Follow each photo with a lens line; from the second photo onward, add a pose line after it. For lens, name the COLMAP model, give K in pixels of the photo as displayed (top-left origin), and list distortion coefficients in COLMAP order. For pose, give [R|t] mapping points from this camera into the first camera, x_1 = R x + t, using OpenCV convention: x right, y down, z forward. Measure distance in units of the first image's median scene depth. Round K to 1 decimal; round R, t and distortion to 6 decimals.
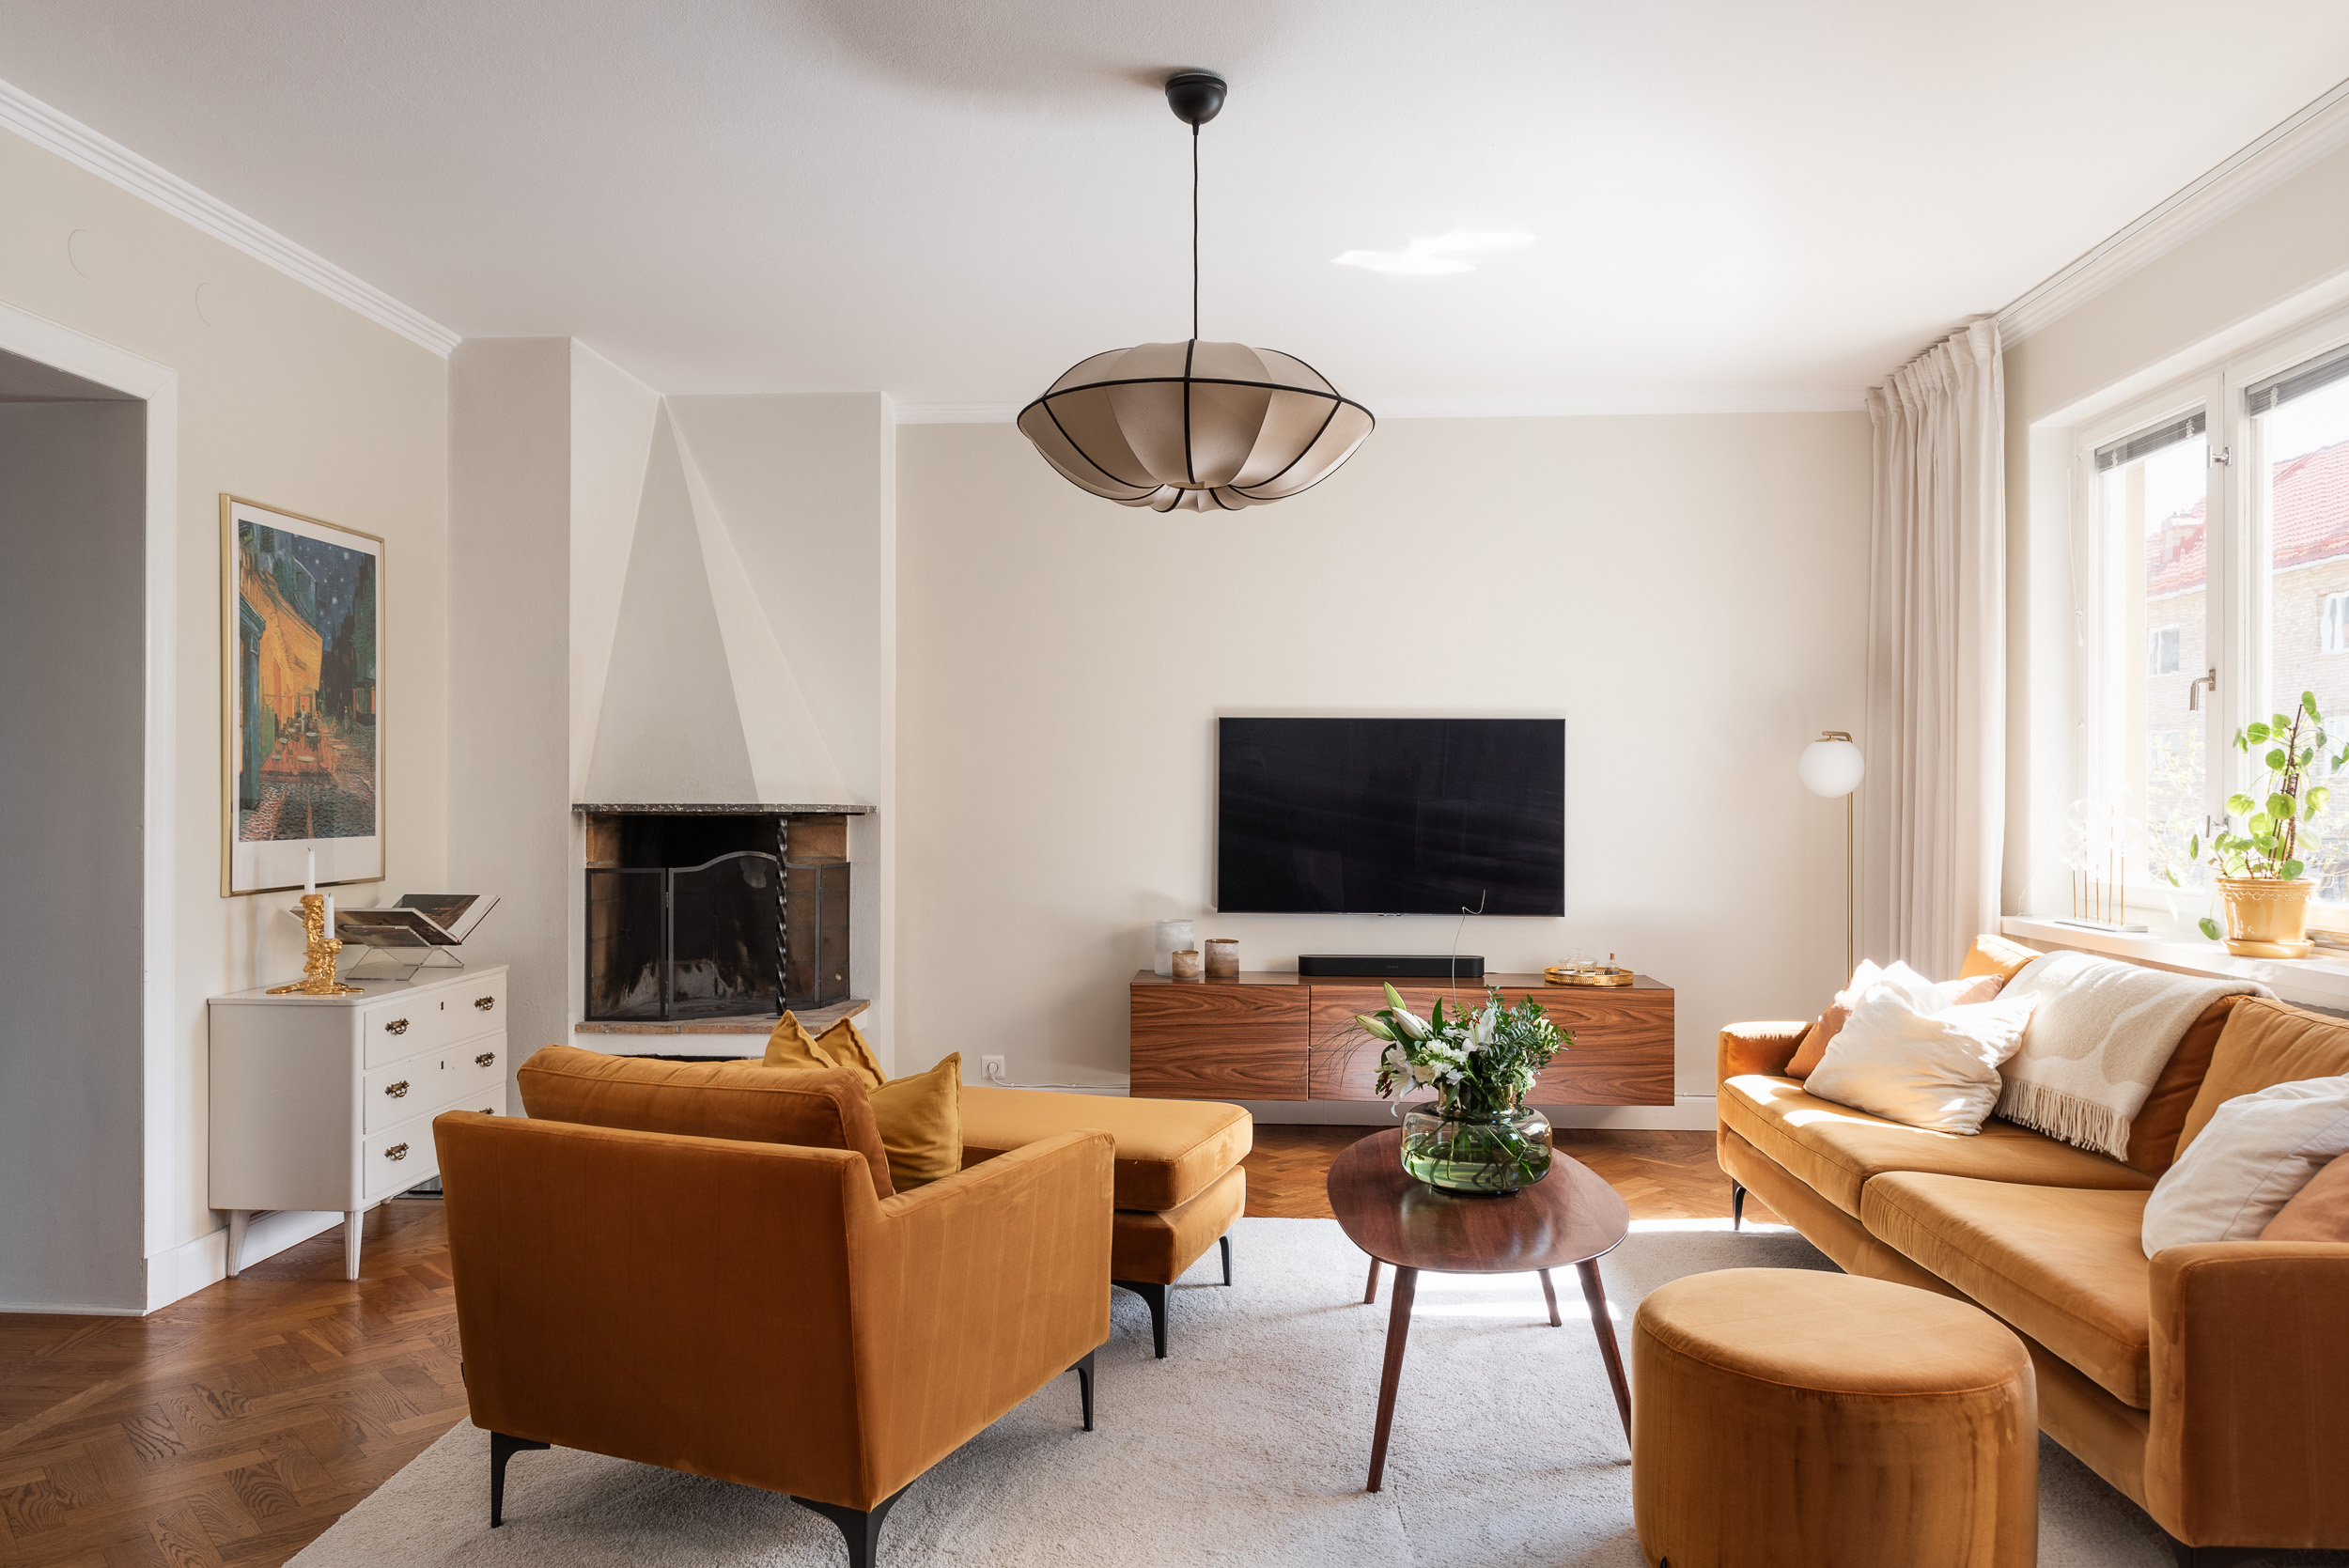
lens RADIAL K [[1570.7, 0, 1173.2], [0, 1570.7, 789.3], [0, 0, 1]] dist [0.002571, -0.000572]
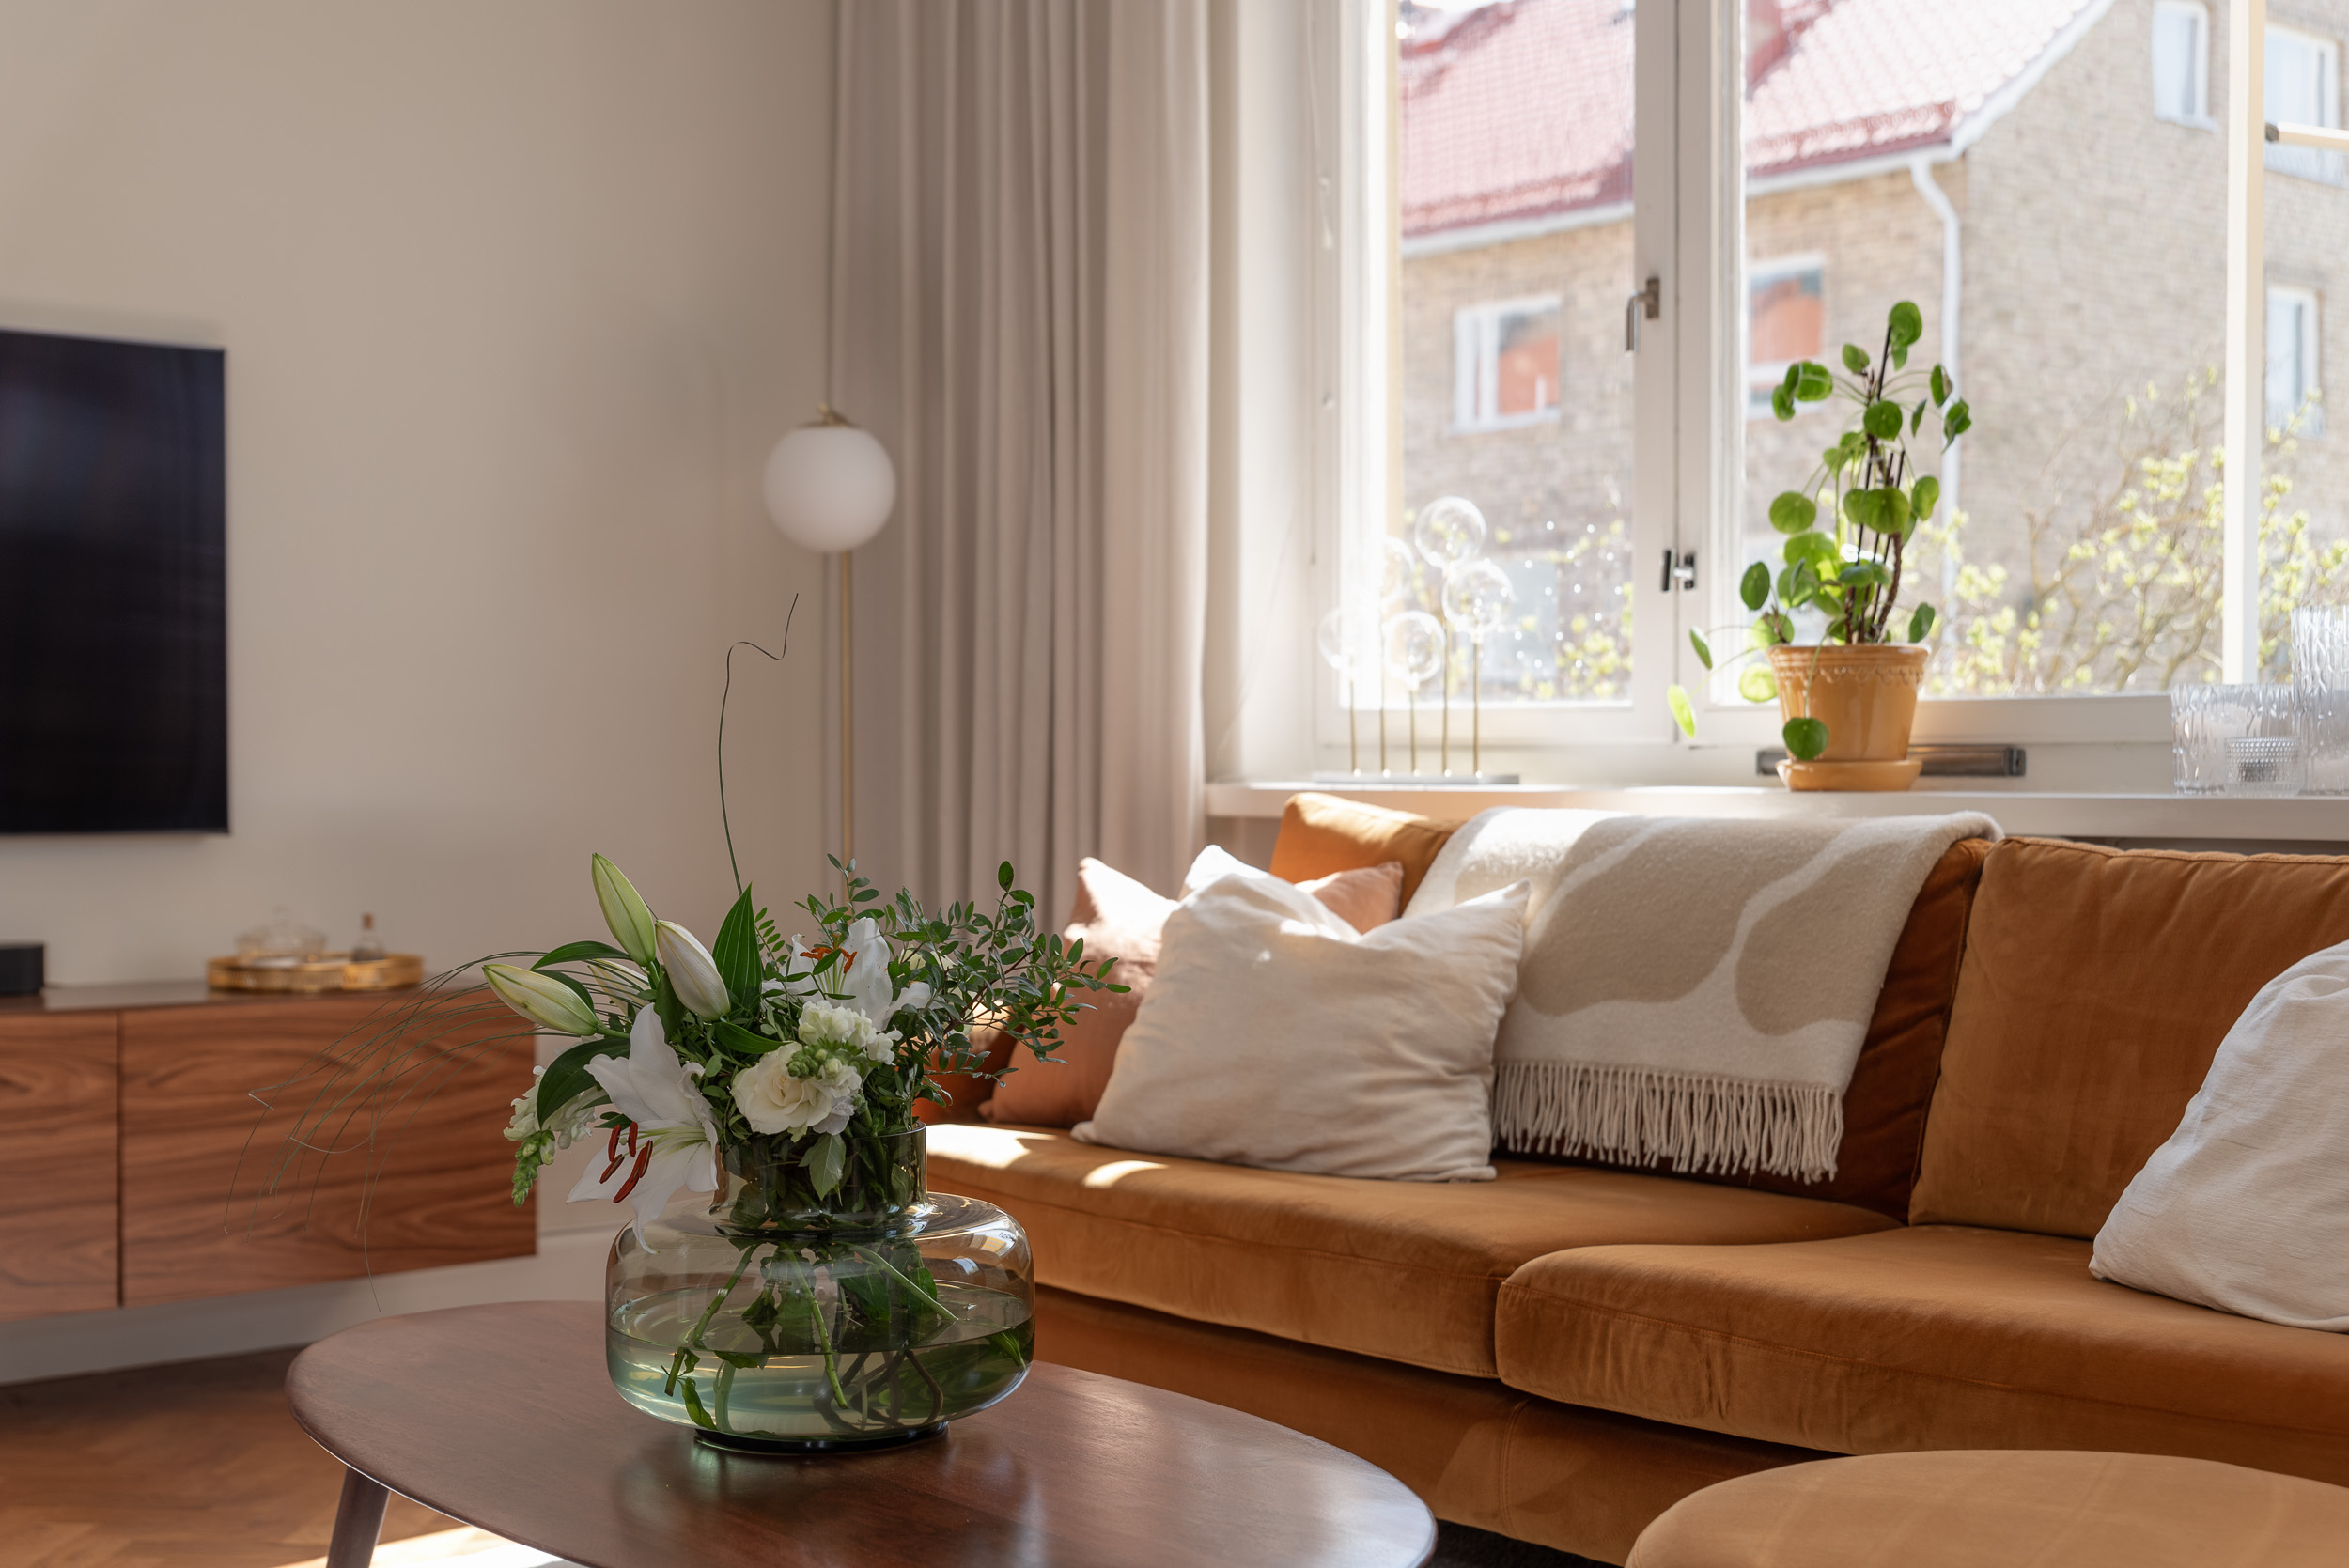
lens RADIAL K [[3051.9, 0, 1174.5], [0, 3051.9, 784.0], [0, 0, 1]] dist [-0.141339, 0.001554]
pose [[0.716164, -0.006752, 0.697900, -0.164395], [-0.001077, 0.999941, 0.010779, 0.080799], [-0.697932, -0.008472, 0.716114, 0.368118]]
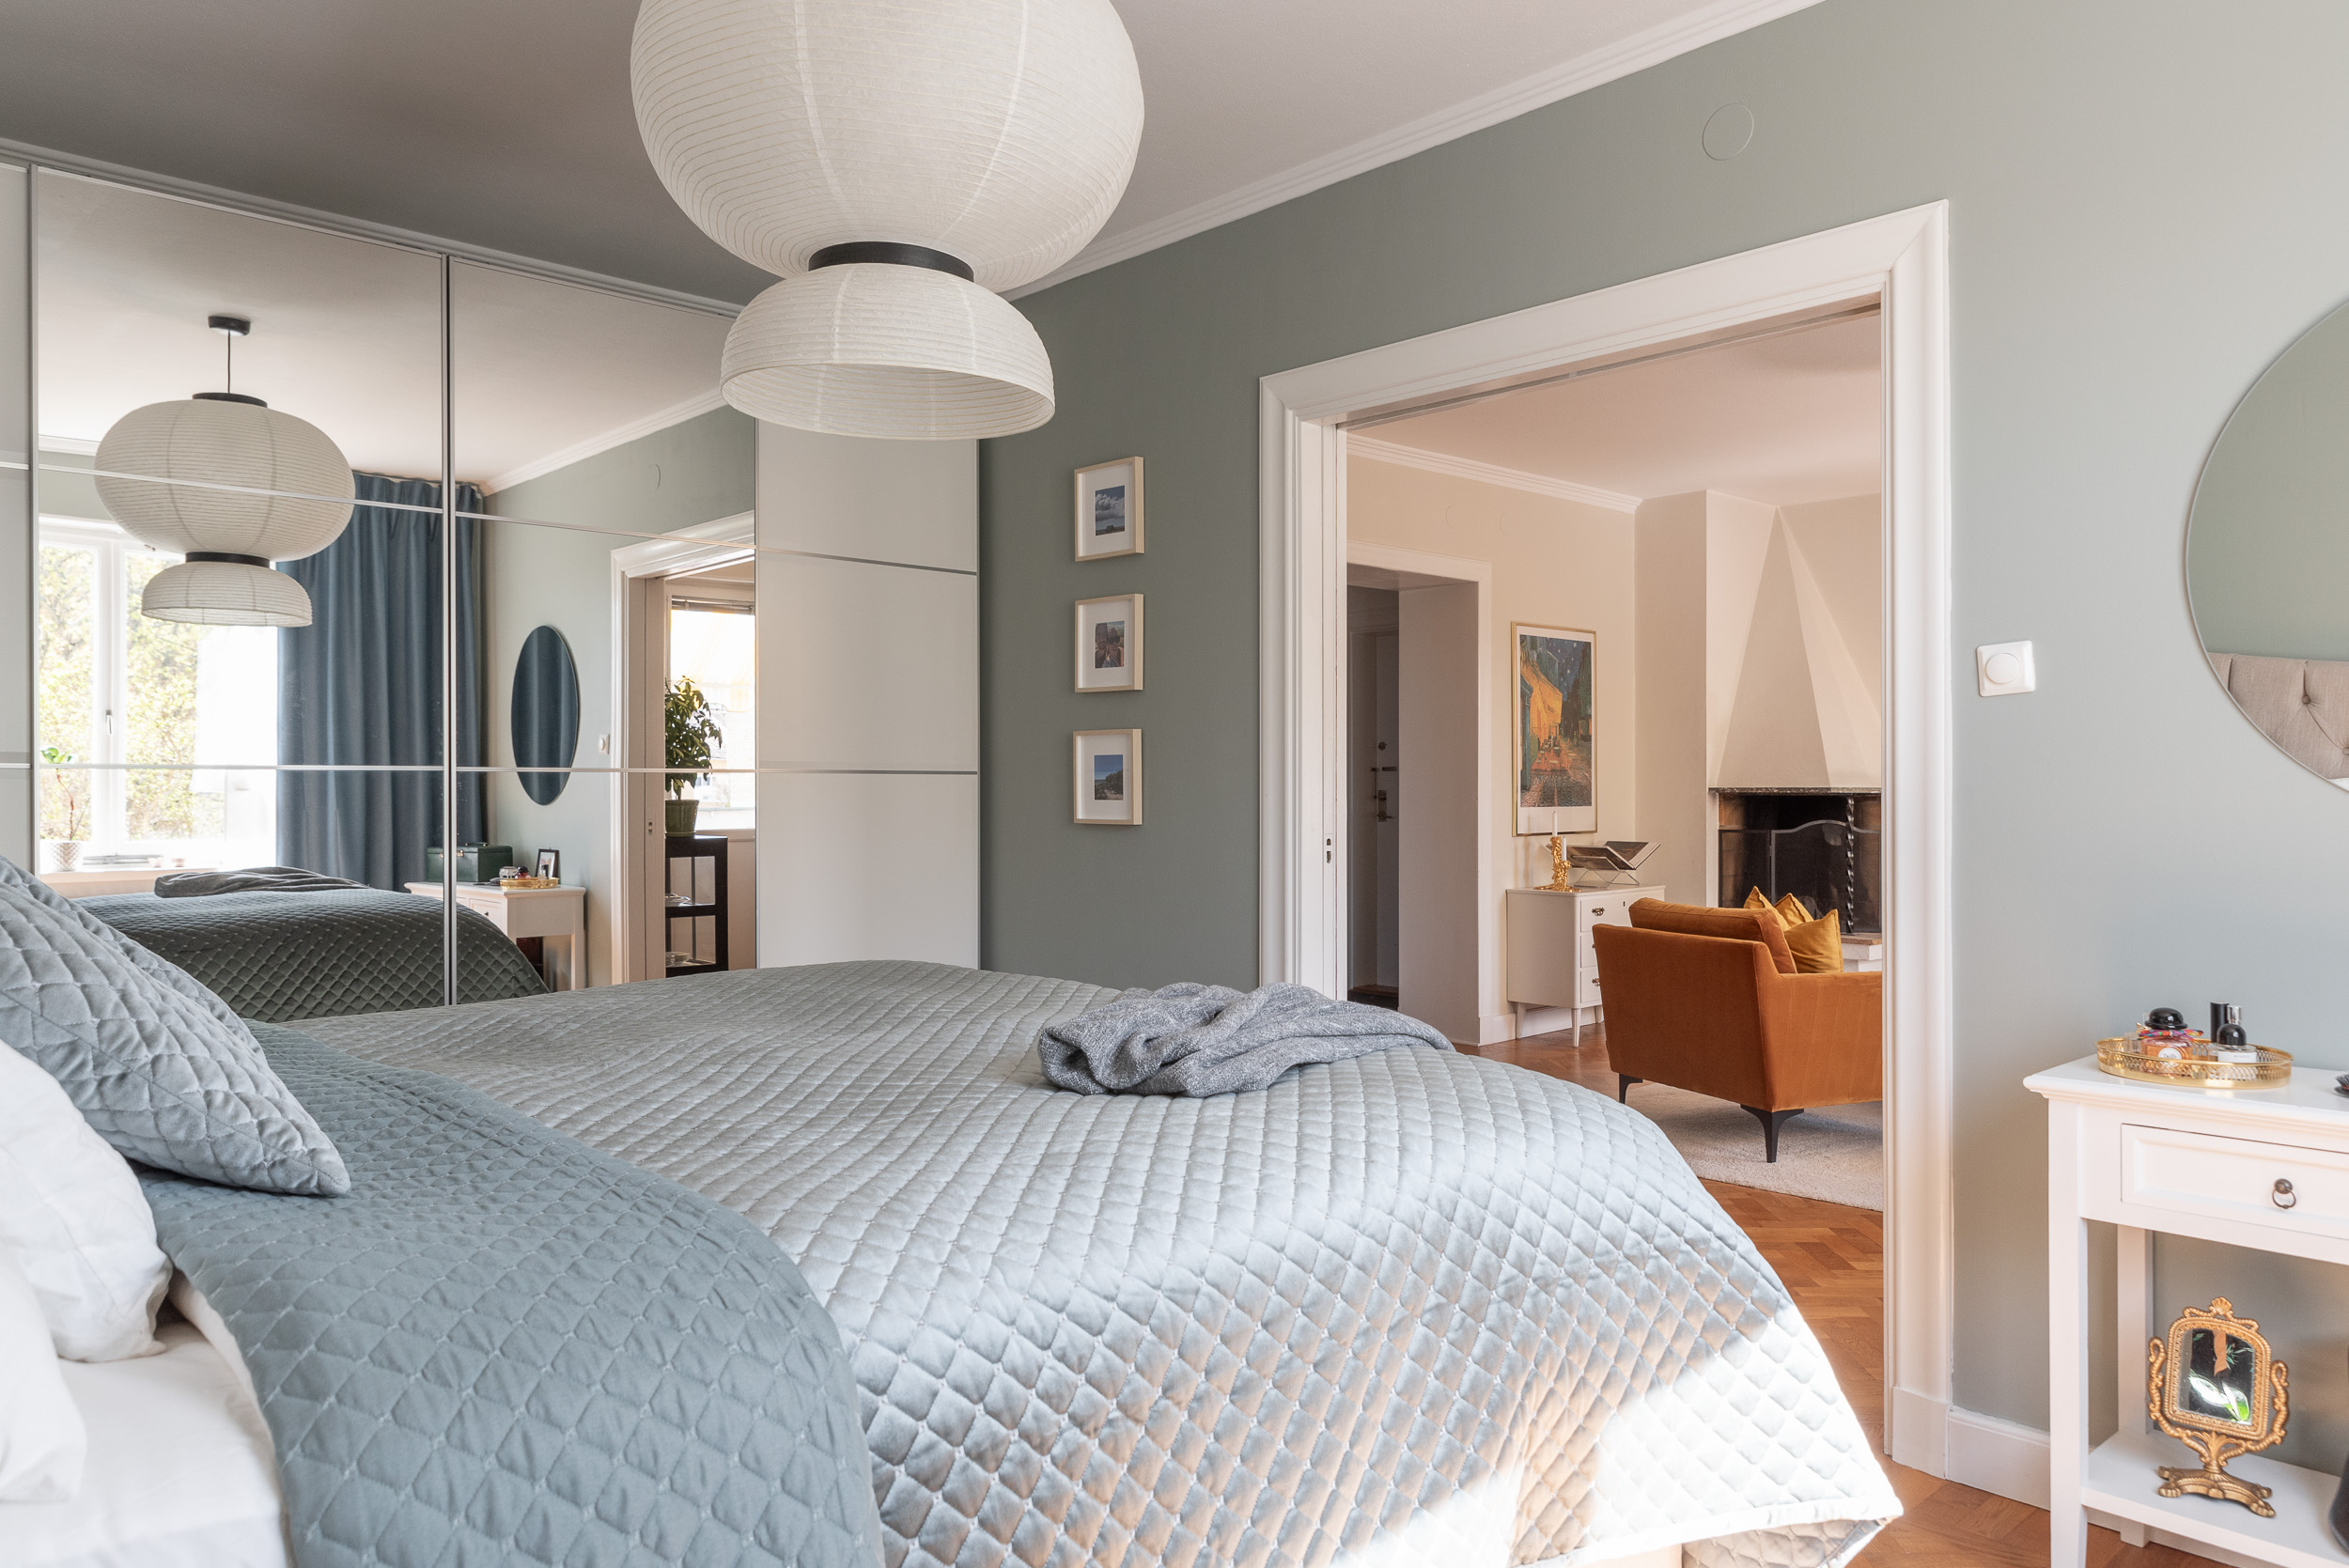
lens RADIAL K [[1570.7, 0, 1173.2], [0, 1570.7, 789.3], [0, 0, 1]] dist [0.002571, -0.000572]
pose [[0.723460, -0.000739, -0.690365, 0.387219], [0.004218, 0.999985, 0.003349, 0.003924], [0.690353, -0.005335, 0.723453, -0.621428]]
